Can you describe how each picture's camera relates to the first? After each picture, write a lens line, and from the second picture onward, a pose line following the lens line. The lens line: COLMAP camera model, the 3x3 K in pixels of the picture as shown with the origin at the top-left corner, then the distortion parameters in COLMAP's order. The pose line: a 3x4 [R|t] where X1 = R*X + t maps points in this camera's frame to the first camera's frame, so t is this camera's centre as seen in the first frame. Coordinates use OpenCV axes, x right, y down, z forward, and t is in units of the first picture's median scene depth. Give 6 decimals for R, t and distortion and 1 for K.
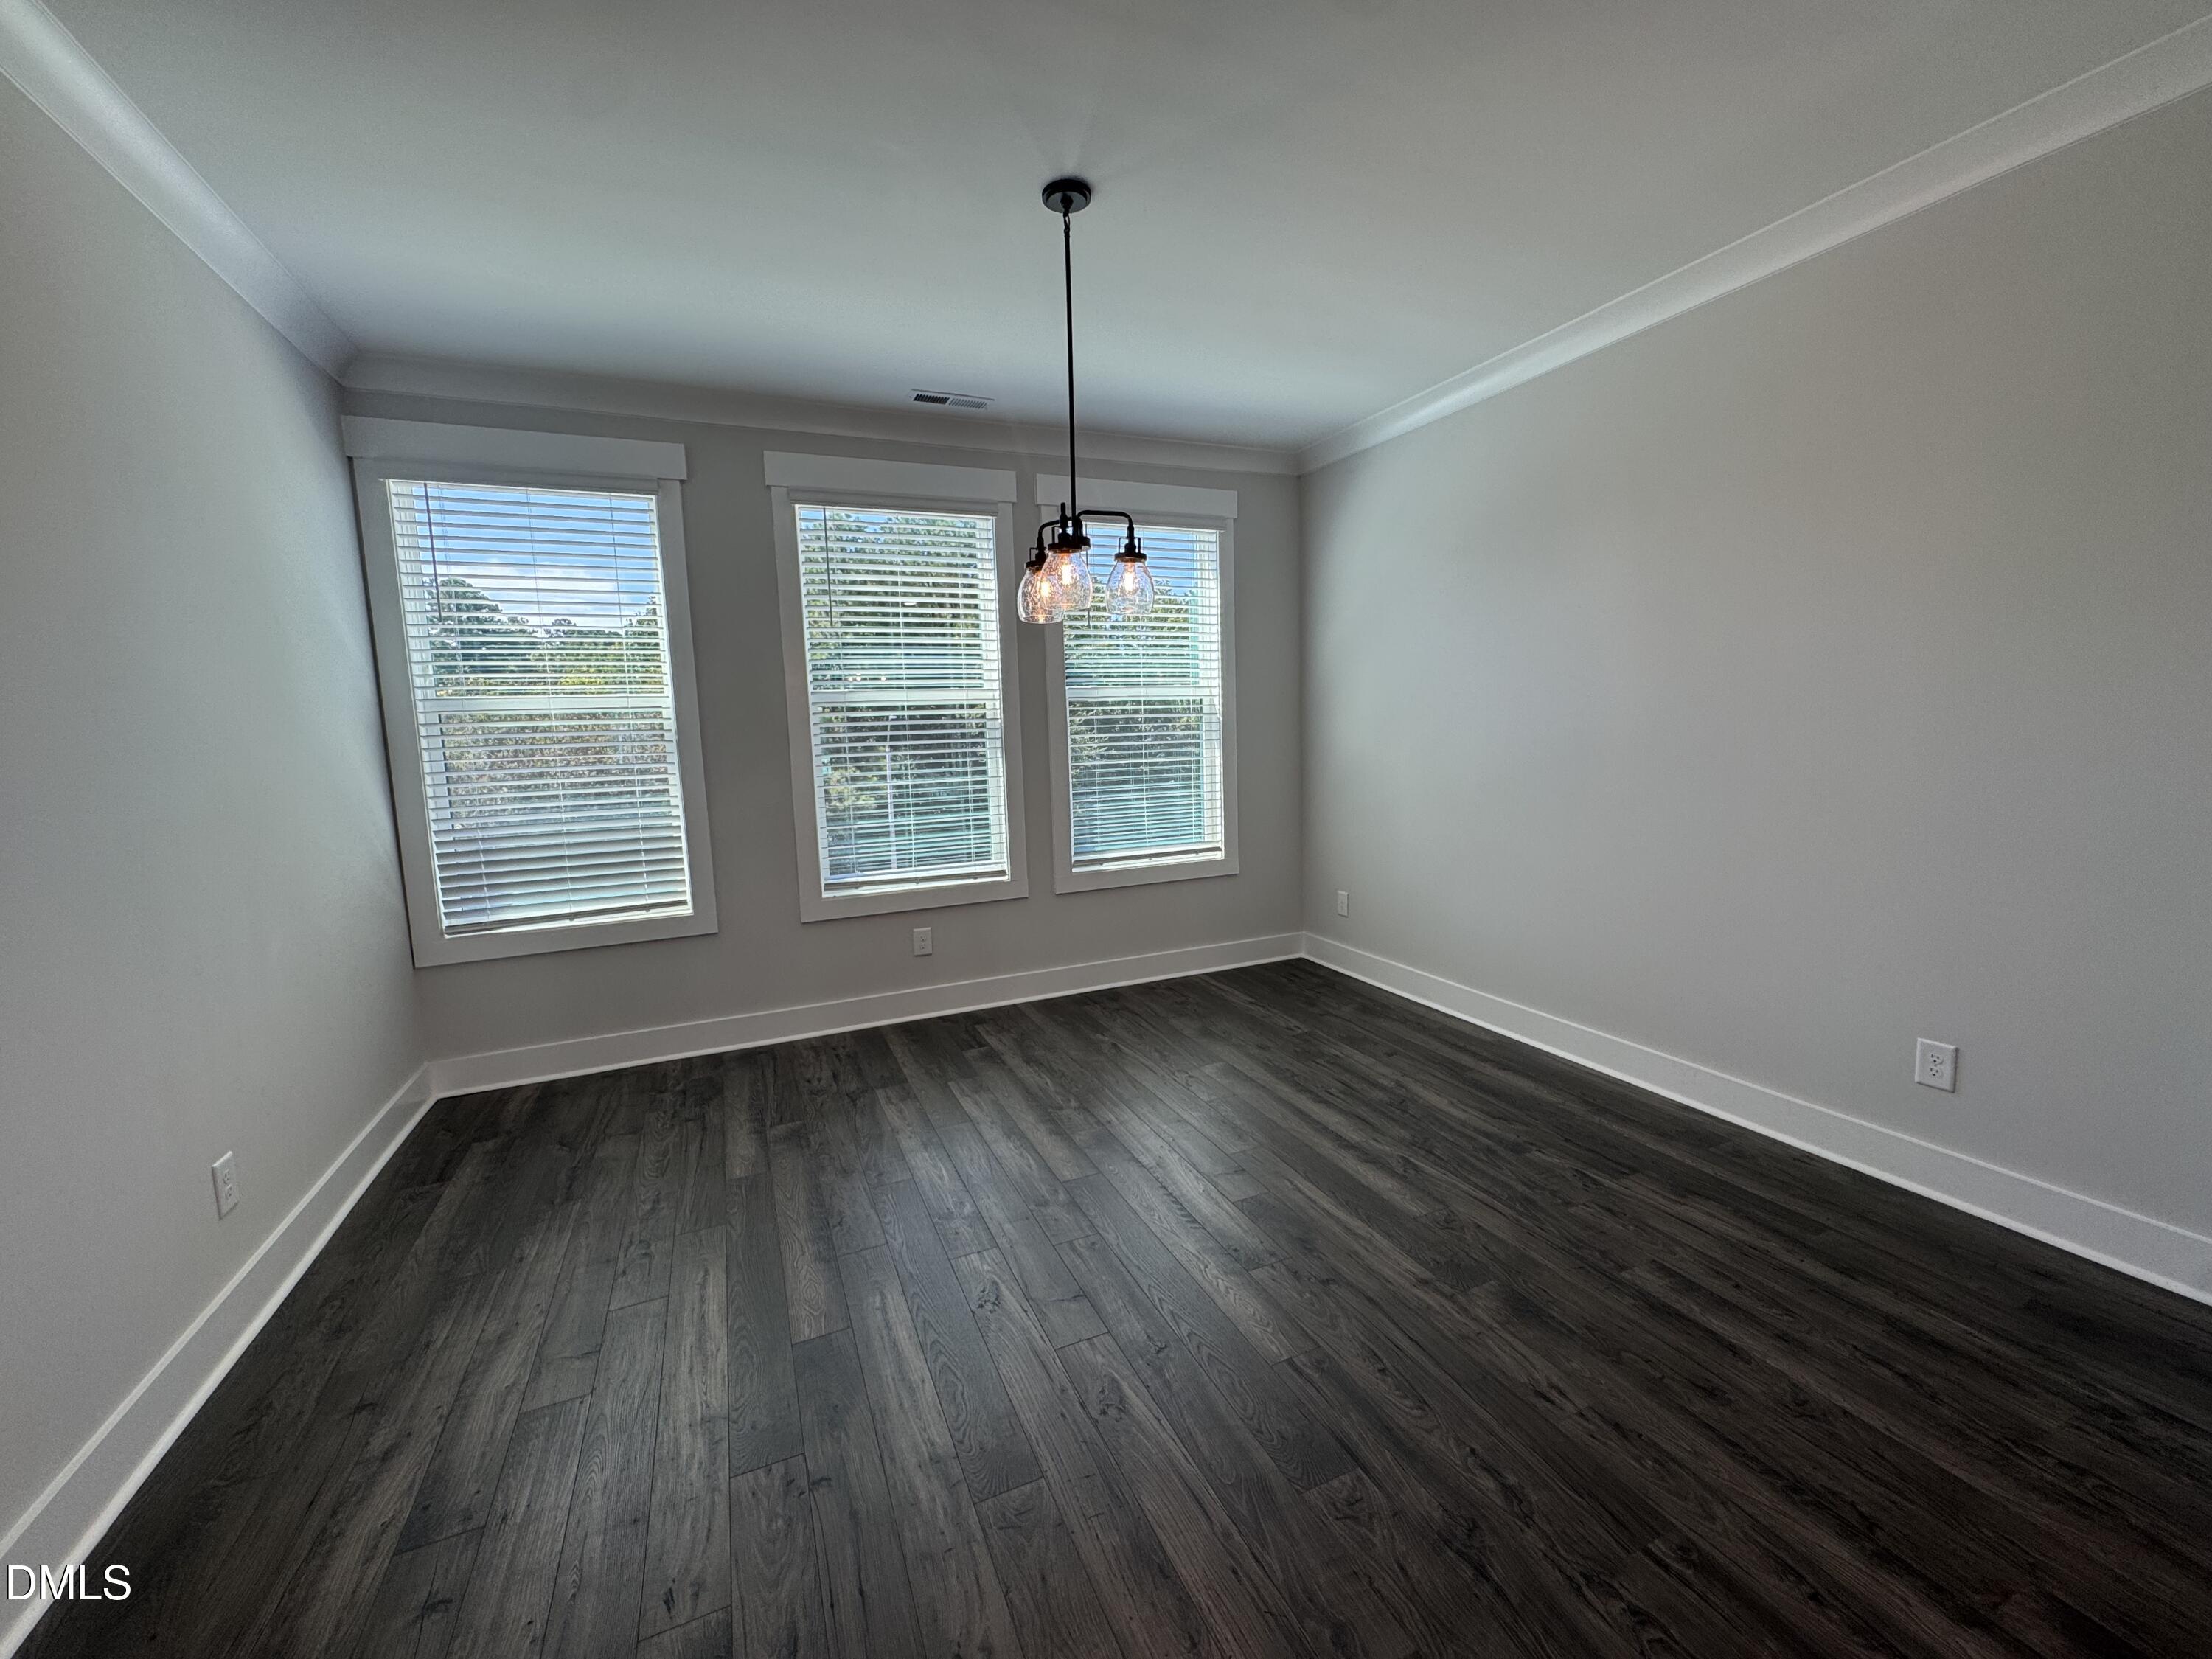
lens RADIAL K [[885.9, 0, 1113.2], [0, 885.9, 837.2], [0, 0, 1]] dist [-0.003113, 0.000921]
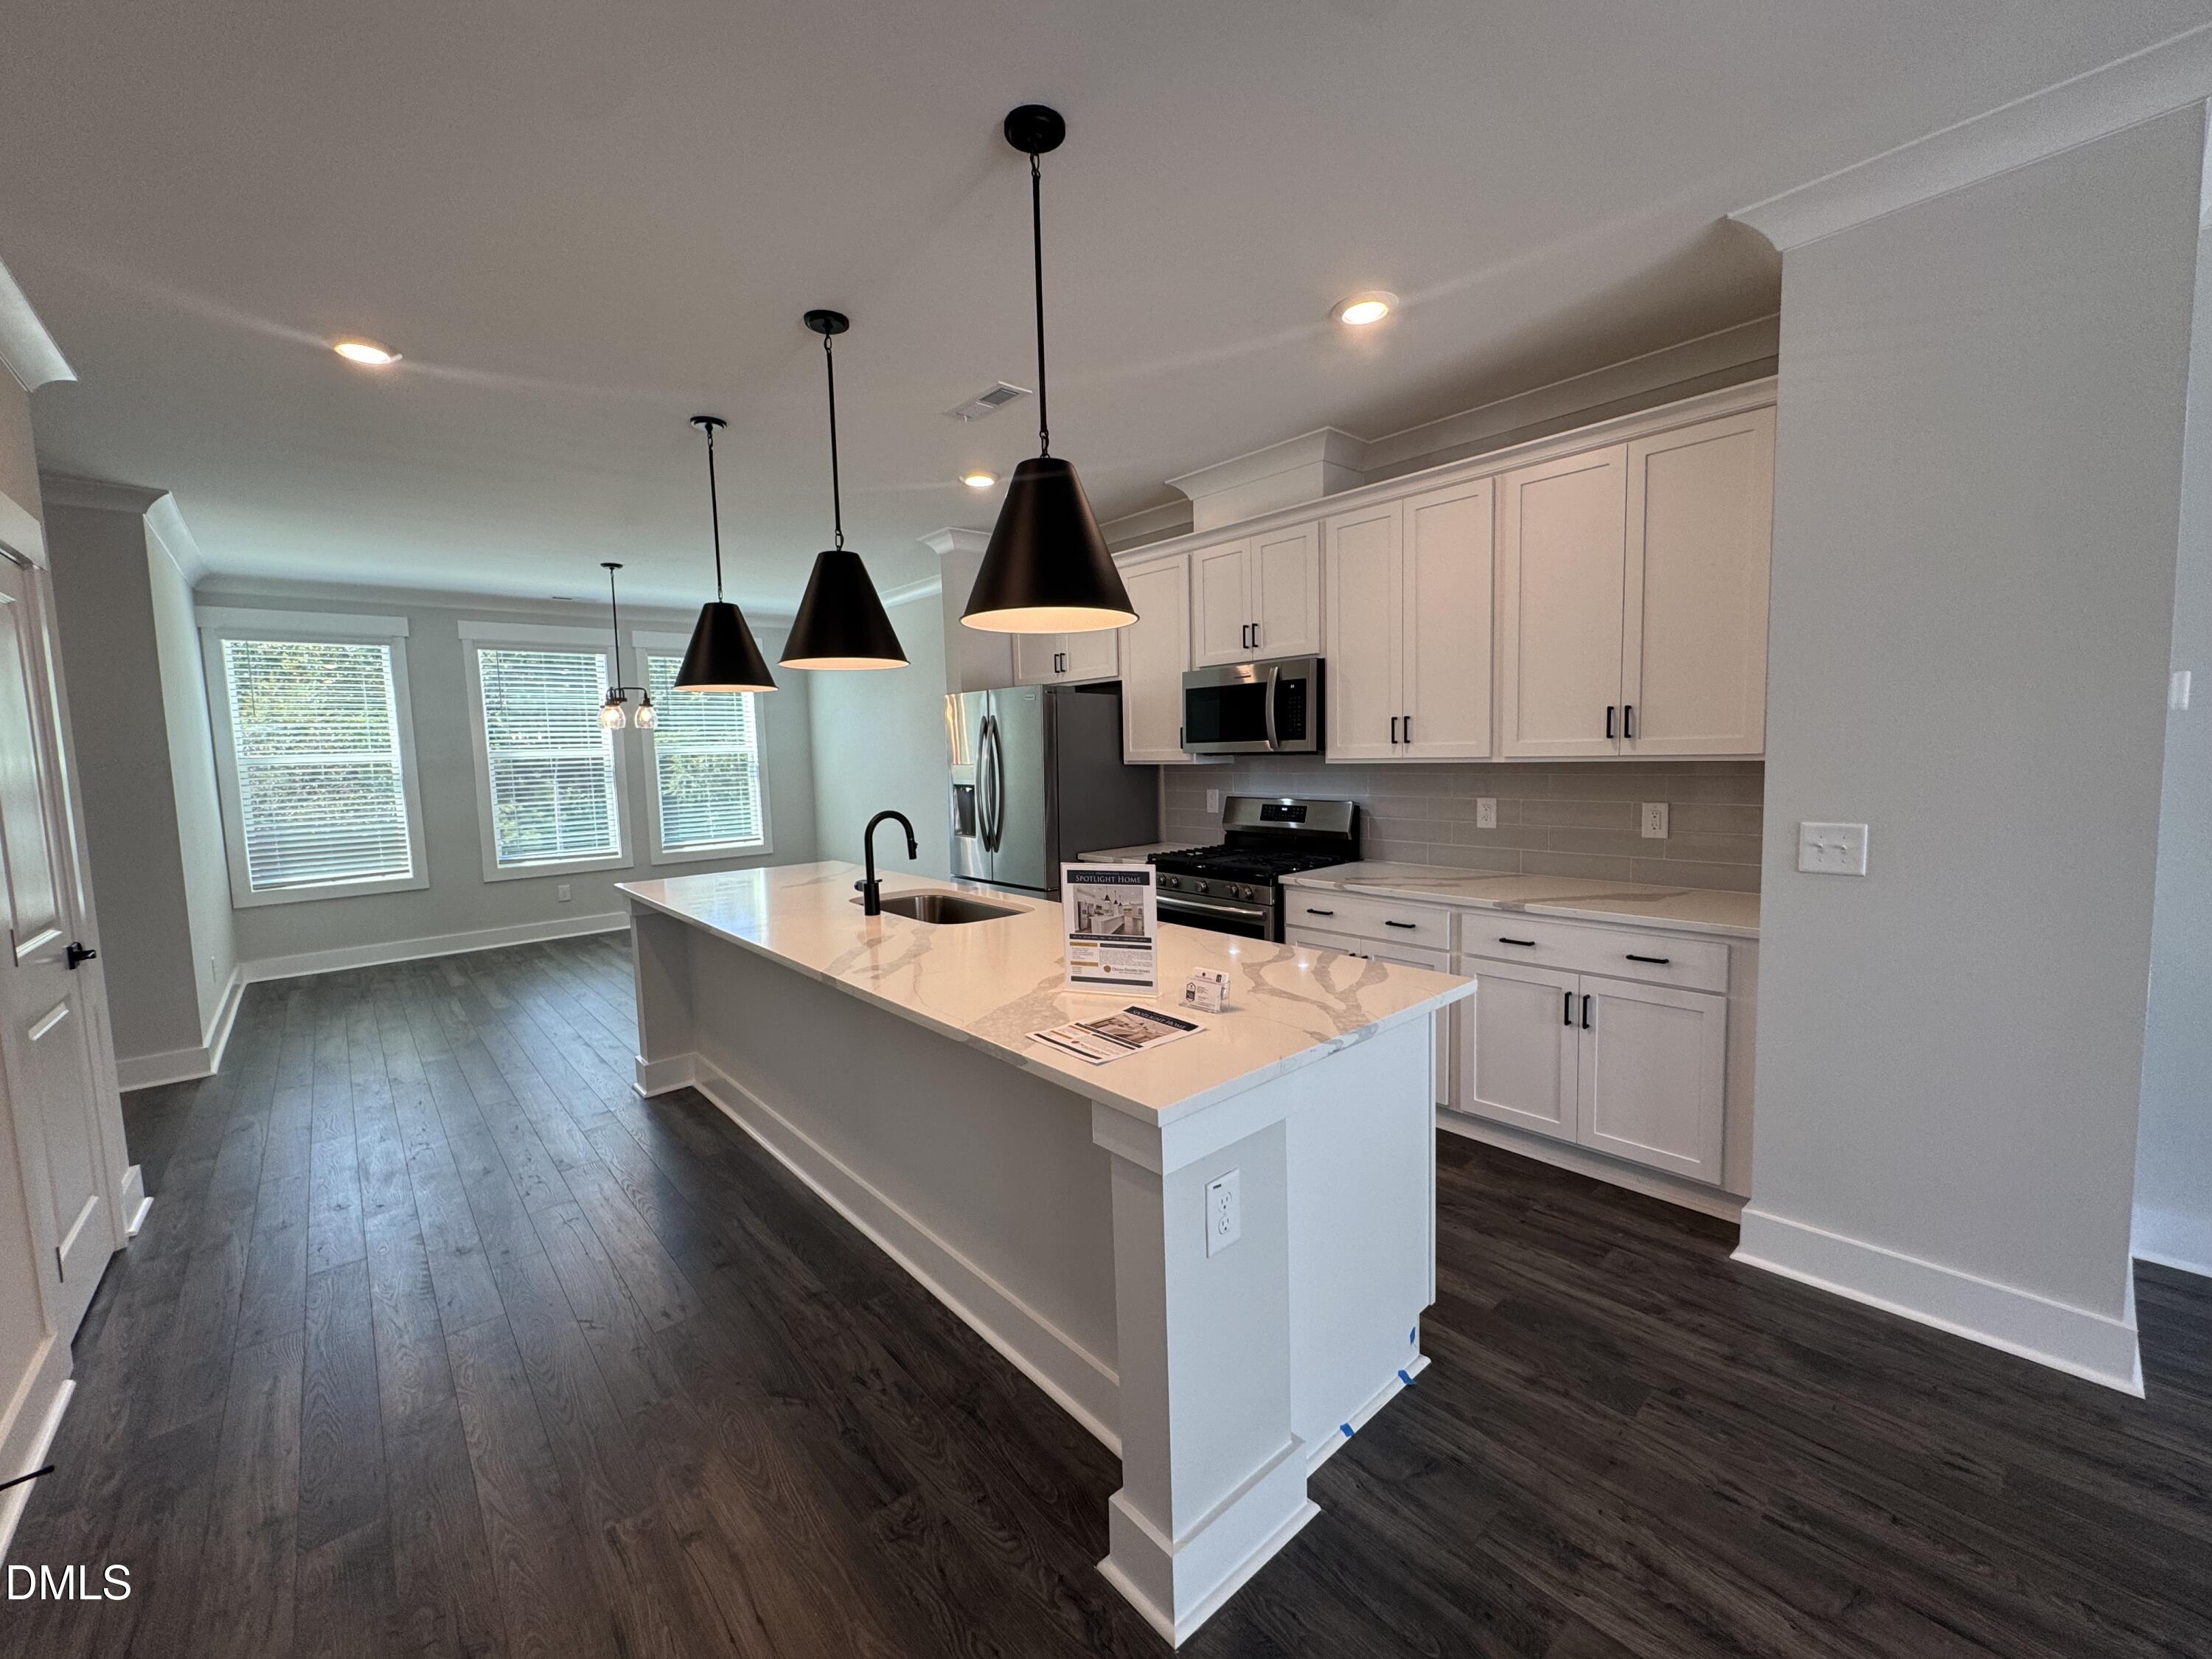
lens RADIAL K [[885.9, 0, 1111.4], [0, 885.9, 832.0], [0, 0, 1]] dist [-0.003113, 0.000921]
pose [[0.949908, -0.035985, 0.310450, 0.324296], [0.053860, 0.997336, -0.049197, 0.169097], [-0.307853, 0.063453, 0.949316, -1.186885]]
